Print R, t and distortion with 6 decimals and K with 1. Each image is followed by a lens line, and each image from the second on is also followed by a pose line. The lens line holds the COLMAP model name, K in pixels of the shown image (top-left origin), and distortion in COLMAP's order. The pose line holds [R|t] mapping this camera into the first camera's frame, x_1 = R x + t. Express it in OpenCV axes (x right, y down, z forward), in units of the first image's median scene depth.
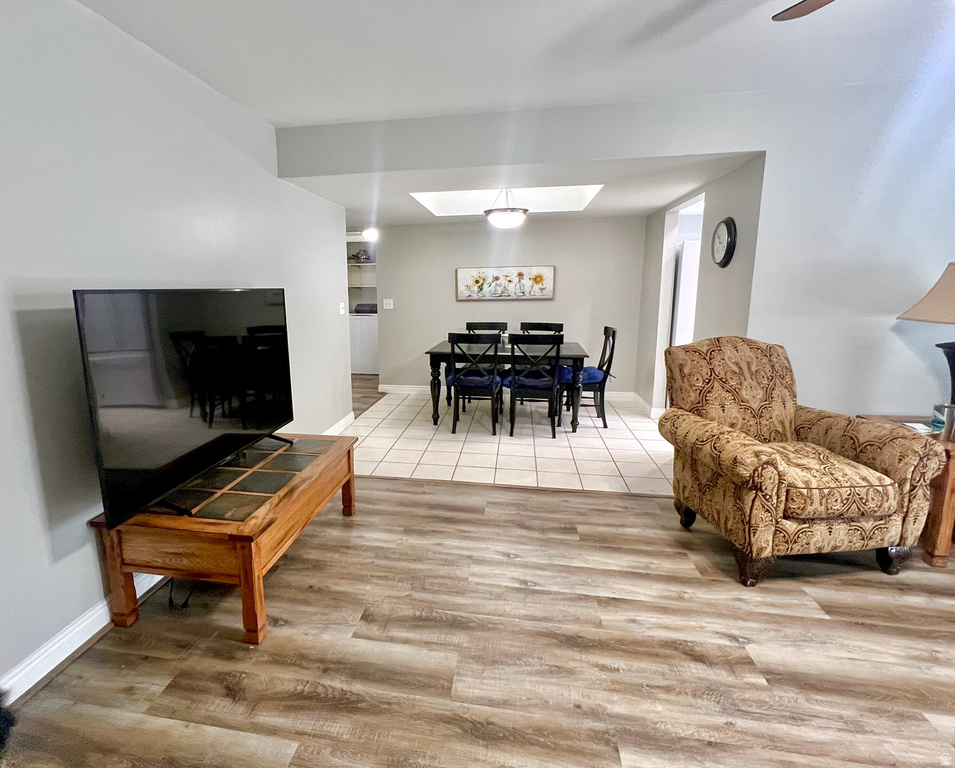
lens RADIAL K [[485.7, 0, 426.5], [0, 485.7, 373.4], [0, 0, 1]] dist [-0.002988, -0.000351]
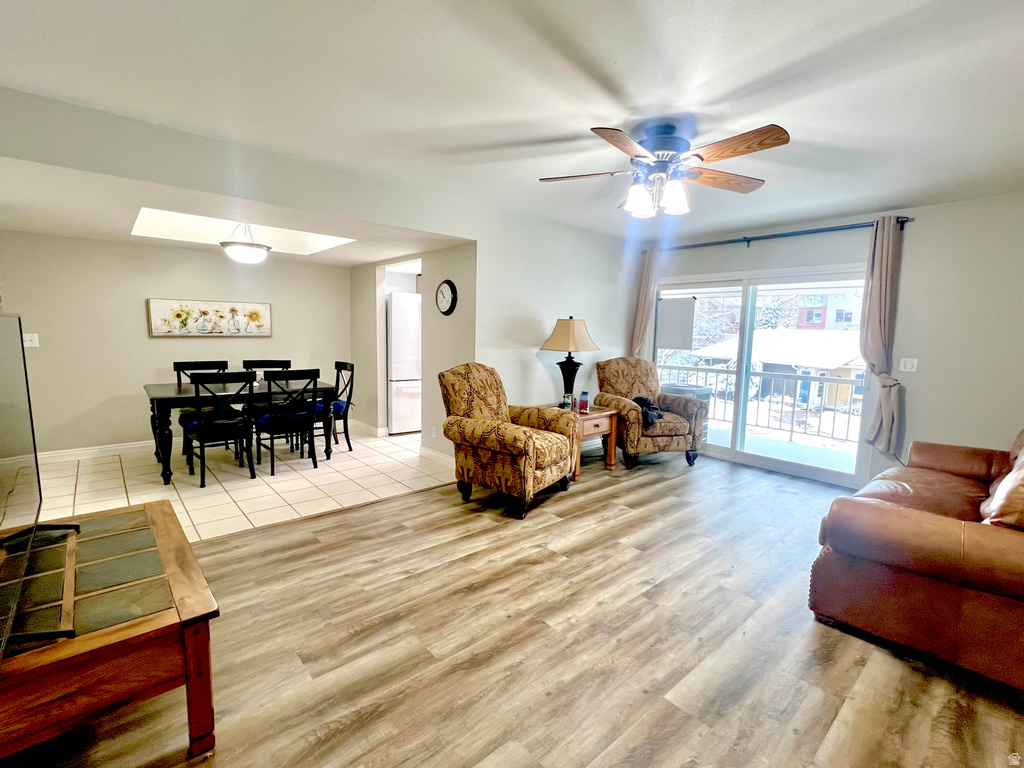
lens RADIAL K [[468.5, 0, 510.7], [0, 468.5, 387.4], [0, 0, 1]] dist [-0.003985, -0.000511]
pose [[0.614449, -0.071782, 0.785684, -0.469530], [0.110594, 0.993856, 0.004310, 0.004748], [-0.781166, 0.084244, 0.618613, 0.052615]]
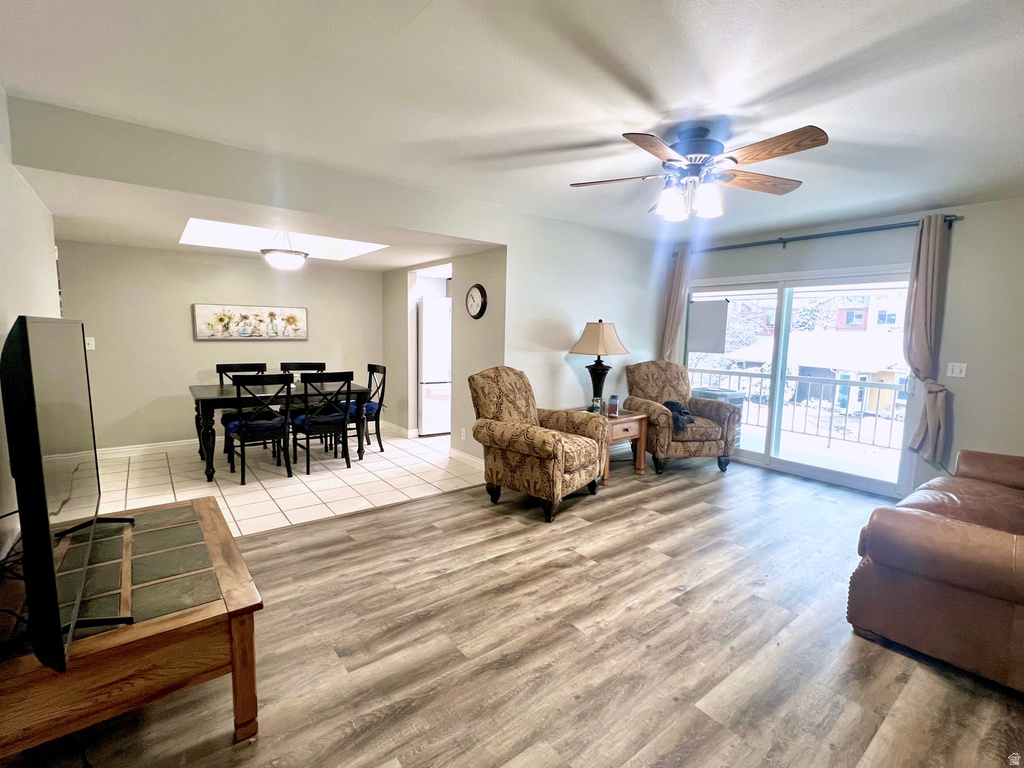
lens RADIAL K [[468.5, 0, 510.7], [0, 468.5, 387.4], [0, 0, 1]] dist [-0.003985, -0.000511]
pose [[0.659525, -0.064306, 0.748927, -0.481419], [0.104439, 0.994510, -0.006579, 0.000427], [-0.744391, 0.082556, 0.662620, 0.049893]]
